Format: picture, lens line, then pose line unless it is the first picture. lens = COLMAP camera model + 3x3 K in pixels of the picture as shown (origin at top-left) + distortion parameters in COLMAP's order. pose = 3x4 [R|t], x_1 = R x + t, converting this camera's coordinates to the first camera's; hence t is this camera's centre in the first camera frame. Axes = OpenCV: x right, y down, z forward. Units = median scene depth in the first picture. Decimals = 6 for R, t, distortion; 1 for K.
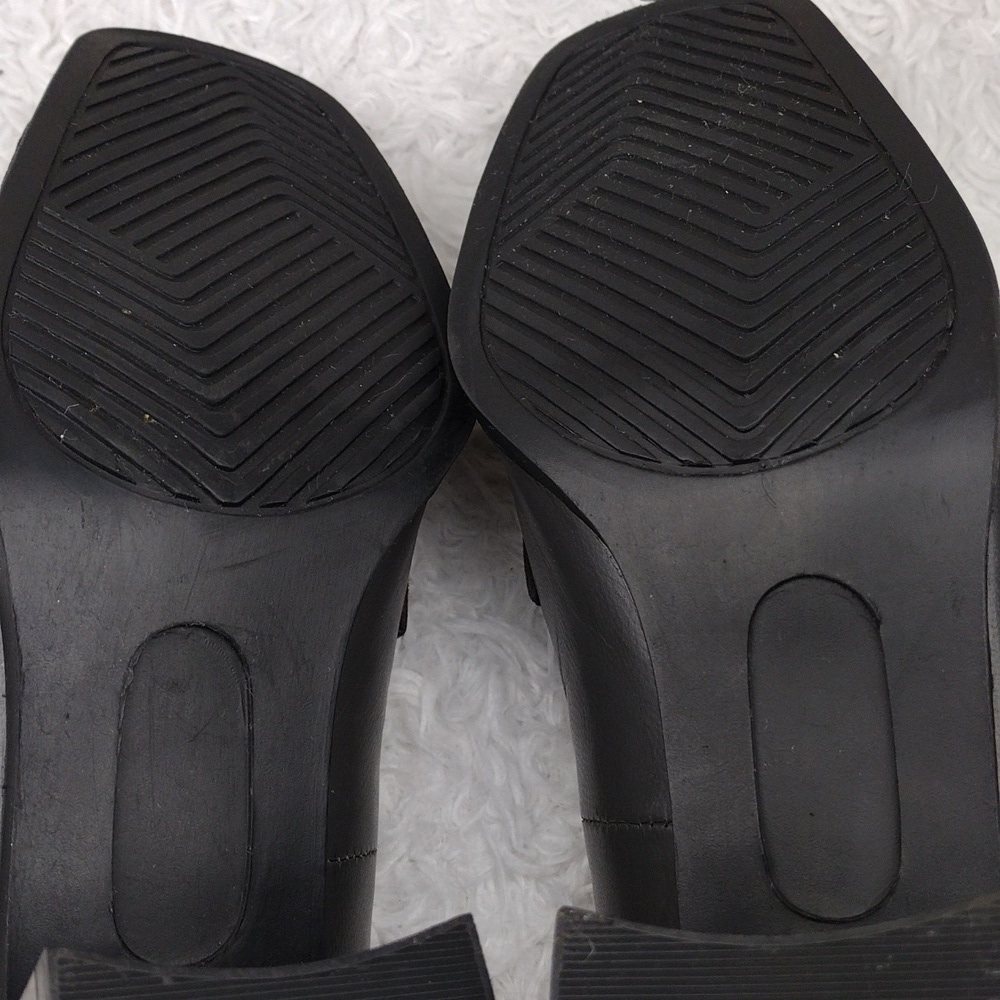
lens RADIAL K [[1675.0, 0, 497.7], [0, 1675.0, 504.4], [0, 0, 1]] dist [0.046050, 0.000000]
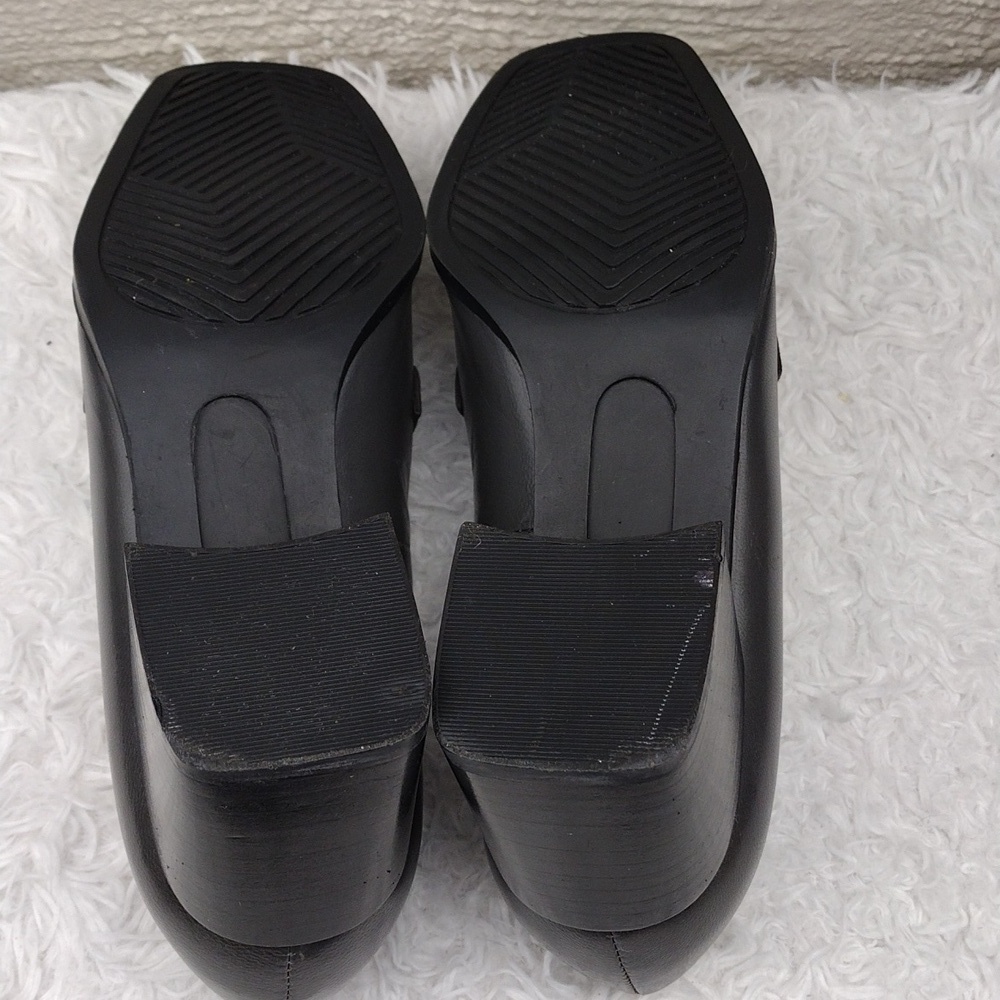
lens RADIAL K [[1675.0, 0, 483.2], [0, 1675.0, 488.8], [0, 0, 1]] dist [0.046050, 0.000000]
pose [[0.990193, 0.129600, 0.052163, -0.030128], [-0.126439, 0.990162, -0.059933, 0.255547], [-0.059417, 0.052750, 0.996839, -0.576488]]
